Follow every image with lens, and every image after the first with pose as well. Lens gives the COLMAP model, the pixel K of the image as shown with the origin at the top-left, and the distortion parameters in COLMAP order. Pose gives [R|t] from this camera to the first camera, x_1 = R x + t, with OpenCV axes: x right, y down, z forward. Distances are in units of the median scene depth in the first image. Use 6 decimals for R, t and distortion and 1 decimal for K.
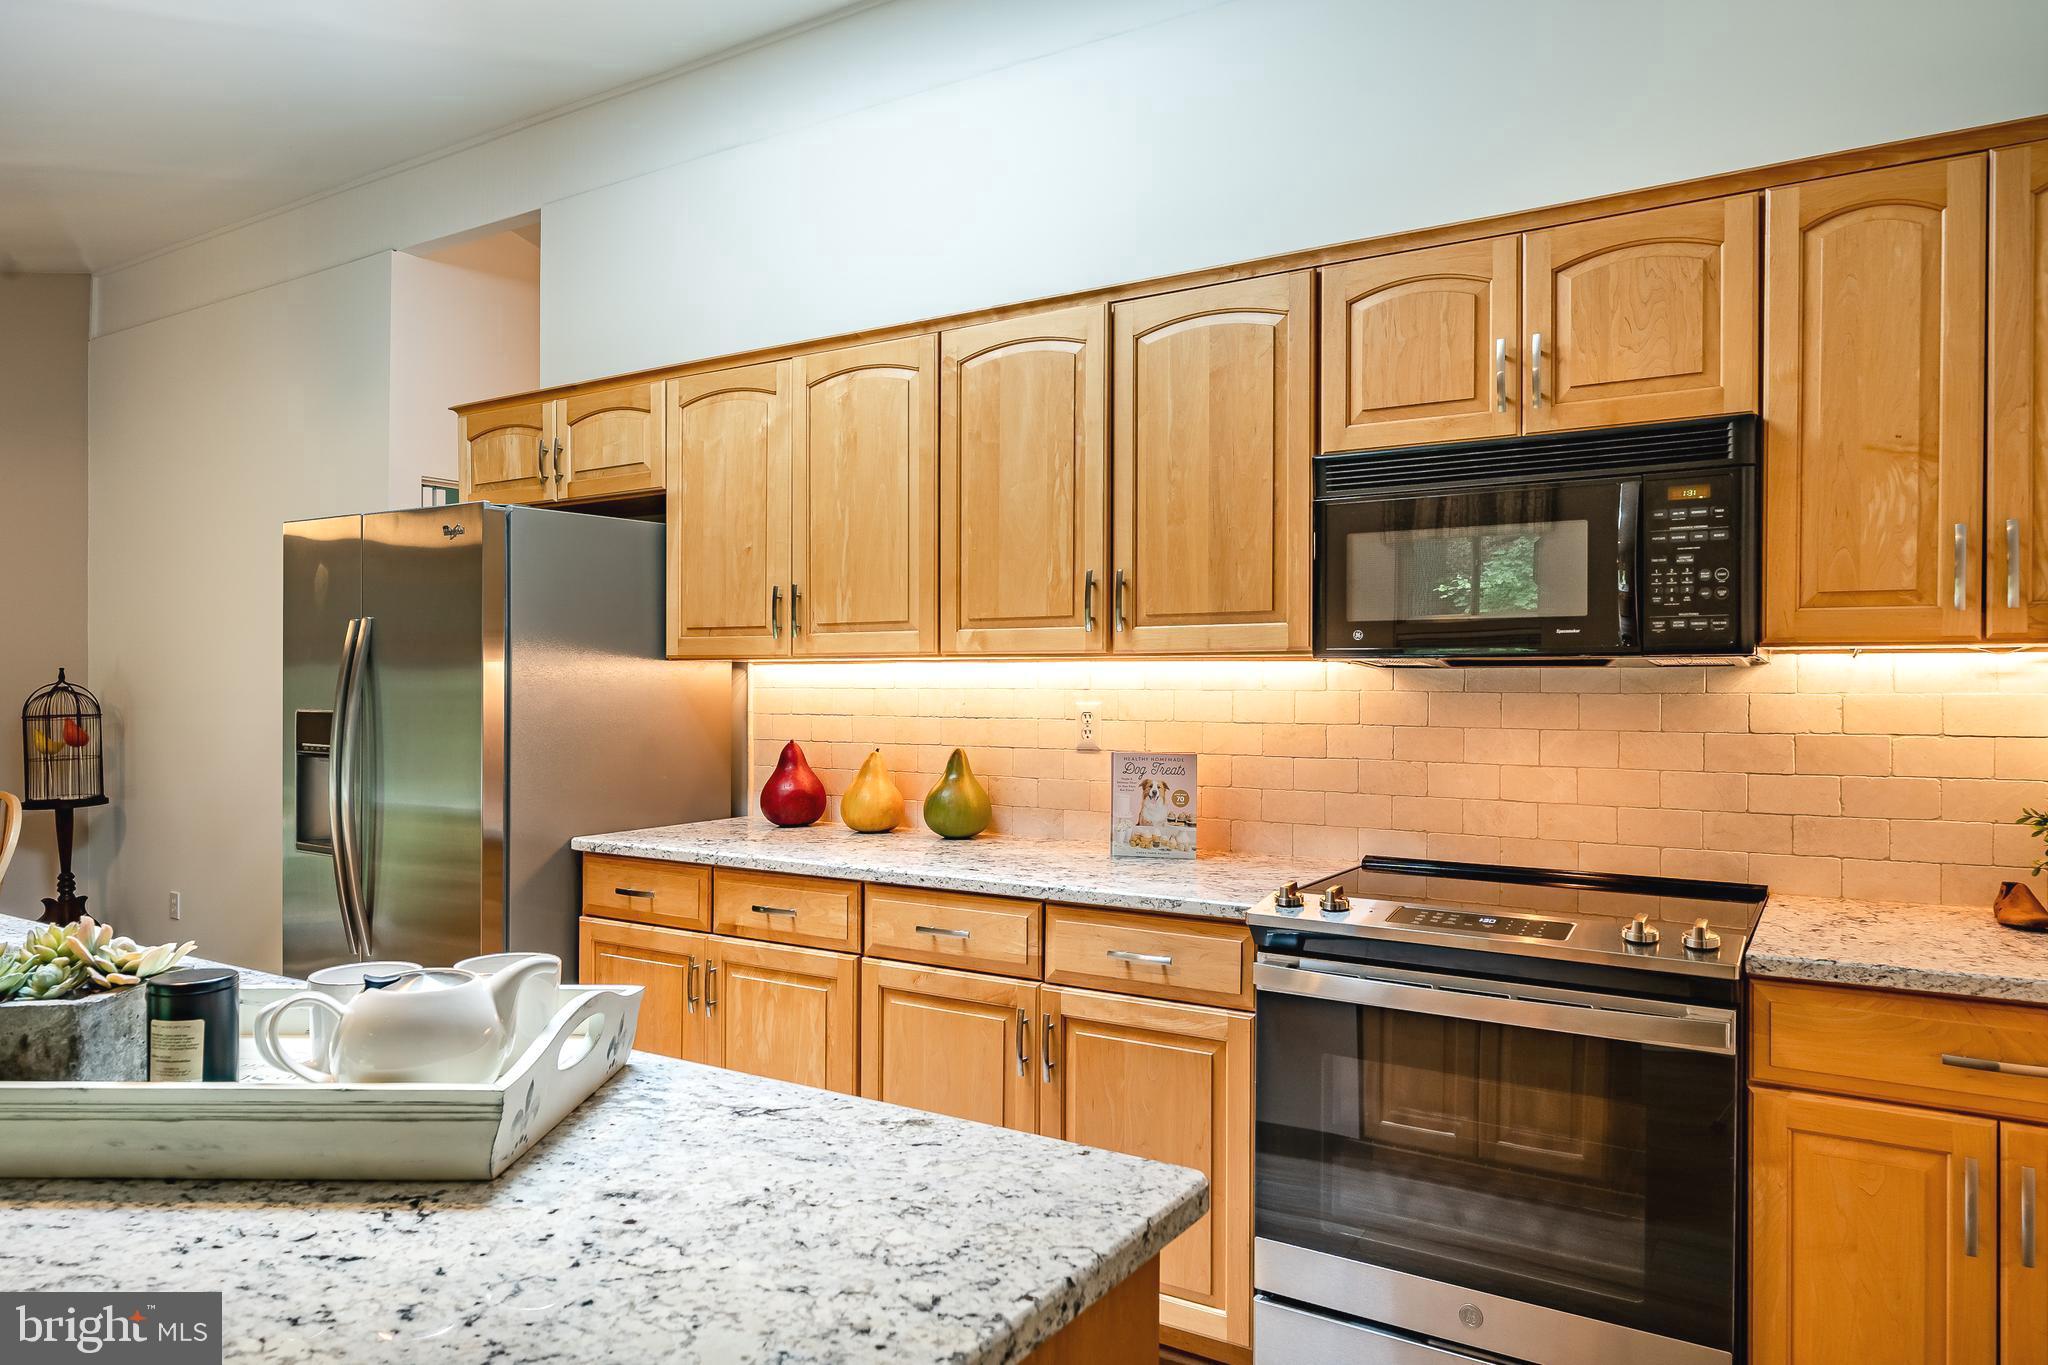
lens RADIAL K [[1328.7, 0, 1024.0], [0, 1328.7, 682.5], [0, 0, 1]] dist [-0.001984, -0.000539]
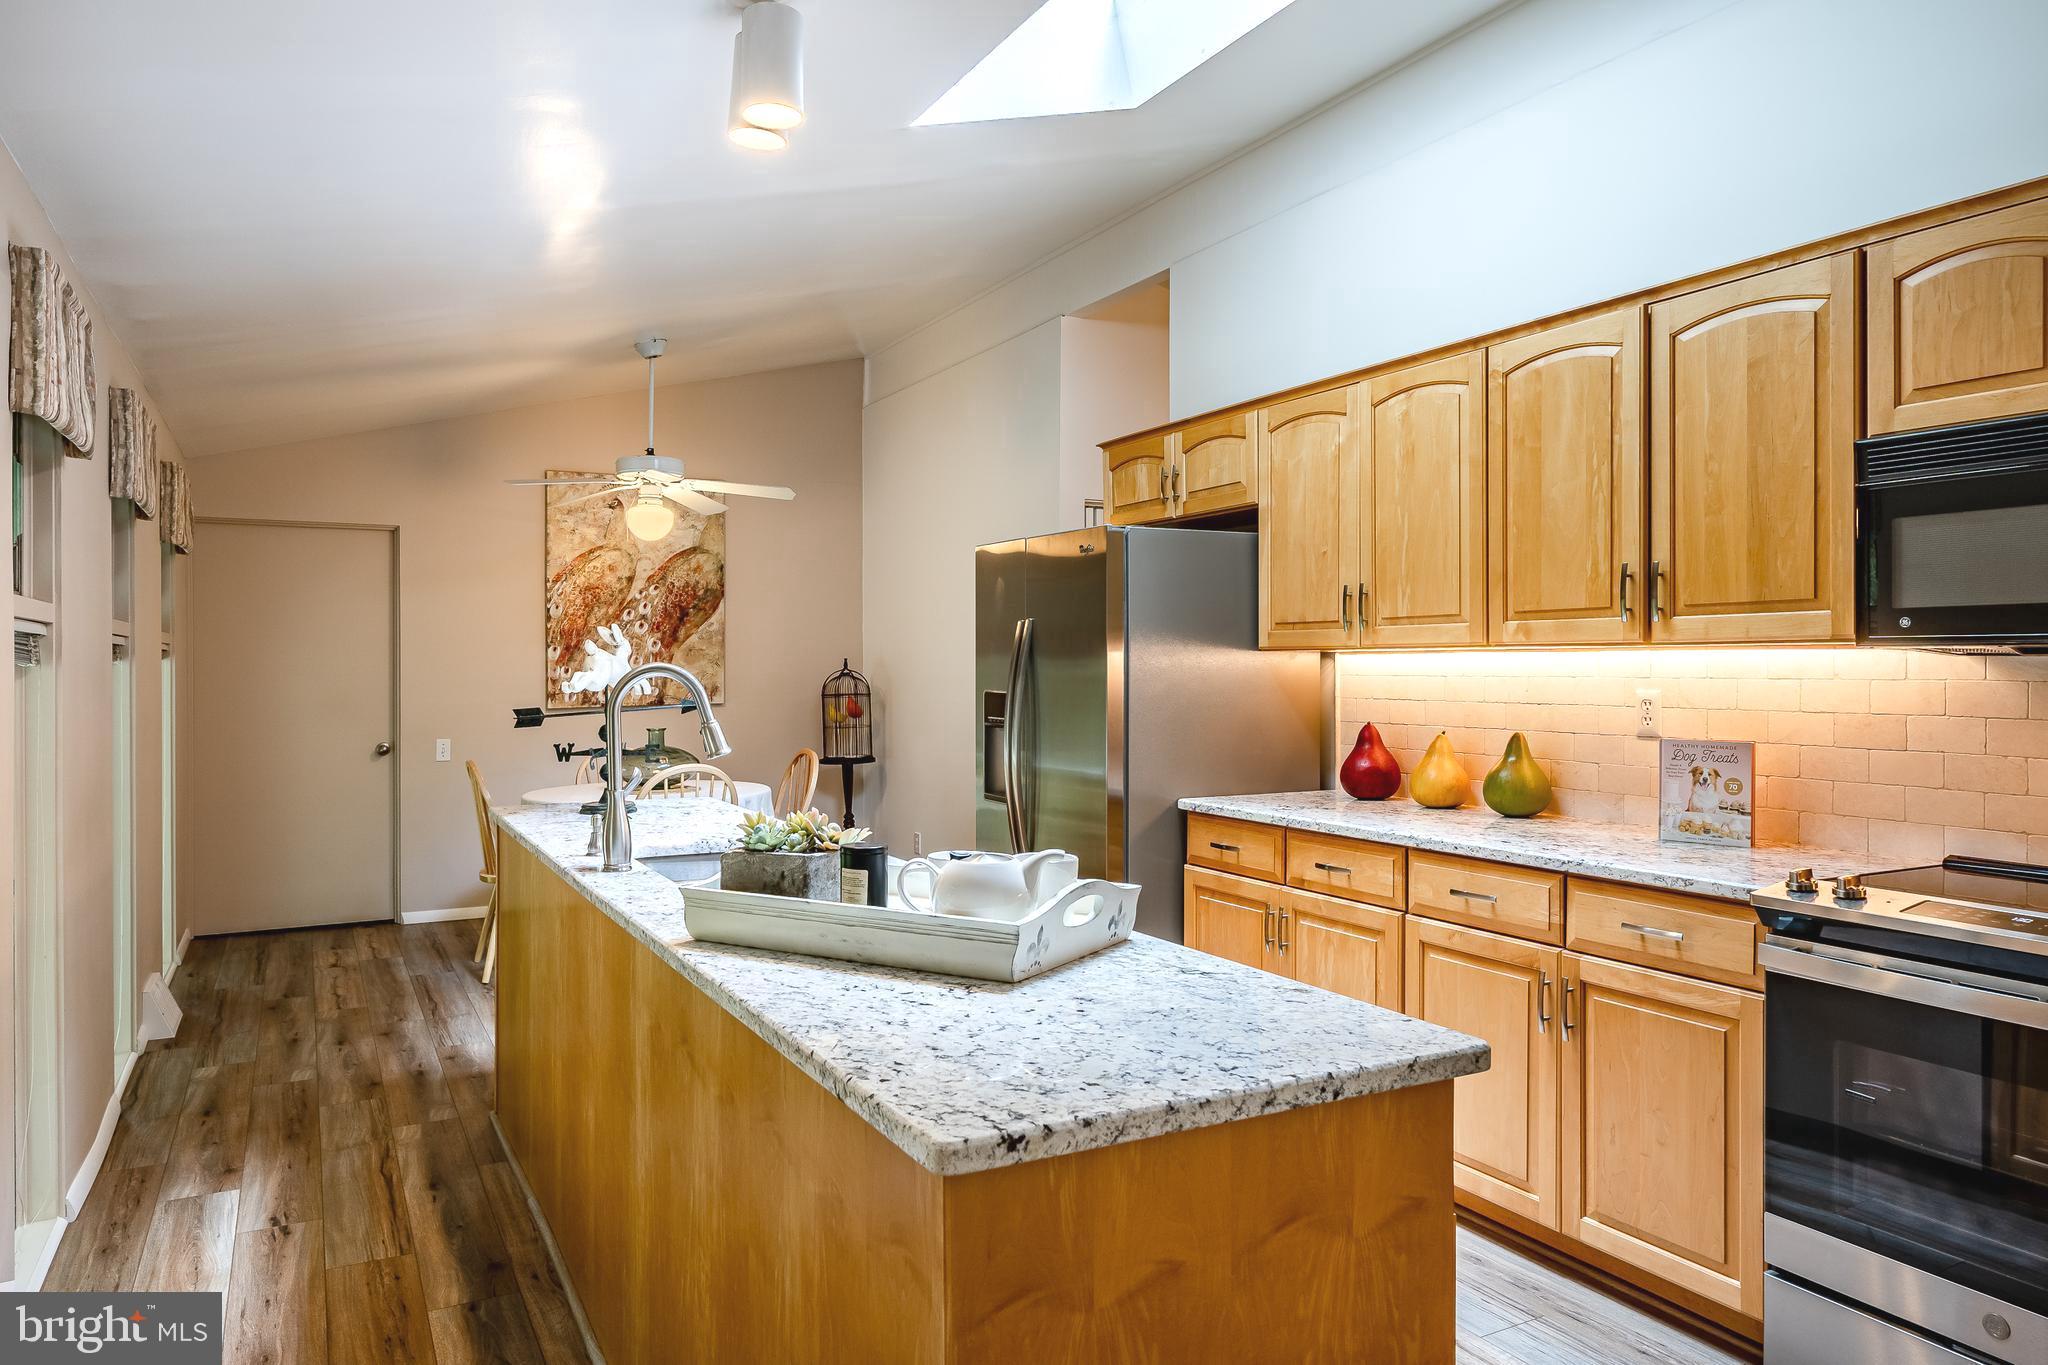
lens RADIAL K [[1328.7, 0, 1024.0], [0, 1328.7, 682.5], [0, 0, 1]] dist [-0.001984, -0.000539]
pose [[0.874861, 0.006013, -0.484337, 0.140209], [-0.001580, 0.999953, 0.009560, 0.000086], [0.484371, -0.007598, 0.874830, -0.141966]]
